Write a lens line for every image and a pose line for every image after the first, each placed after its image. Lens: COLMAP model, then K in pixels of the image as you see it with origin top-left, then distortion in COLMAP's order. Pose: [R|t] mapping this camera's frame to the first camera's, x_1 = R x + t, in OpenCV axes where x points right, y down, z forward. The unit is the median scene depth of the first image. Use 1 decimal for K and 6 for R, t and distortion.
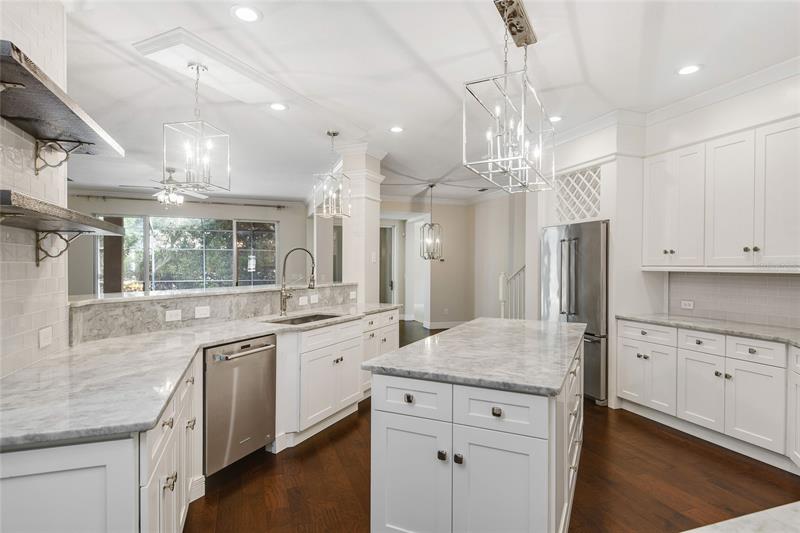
lens RADIAL K [[432.9, 0, 400.6], [0, 432.9, 267.1], [0, 0, 1]] dist [0.002101, 0.000280]
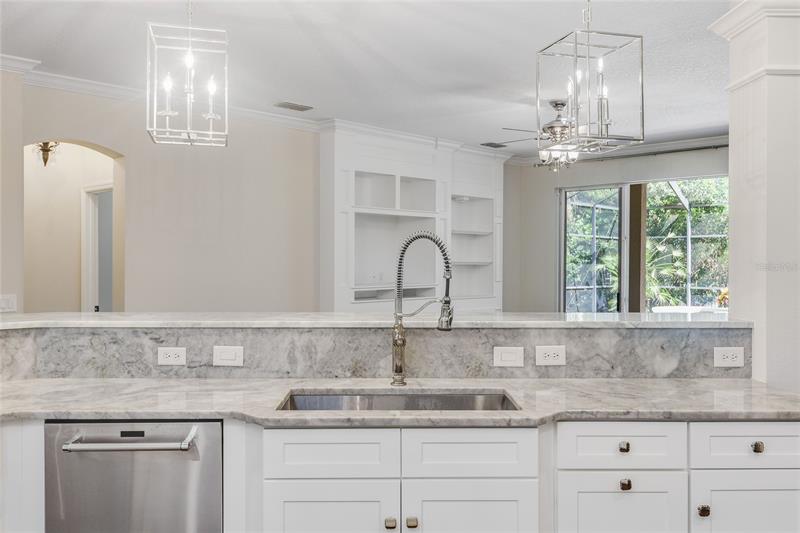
lens RADIAL K [[655.9, 0, 400.0], [0, 655.9, 269.0], [0, 0, 1]] dist [-0.000093, -0.002492]
pose [[0.432314, -0.003224, -0.901717, 0.437102], [-0.002726, 0.999984, -0.004882, -0.006569], [0.901719, 0.004568, 0.432299, 0.877452]]
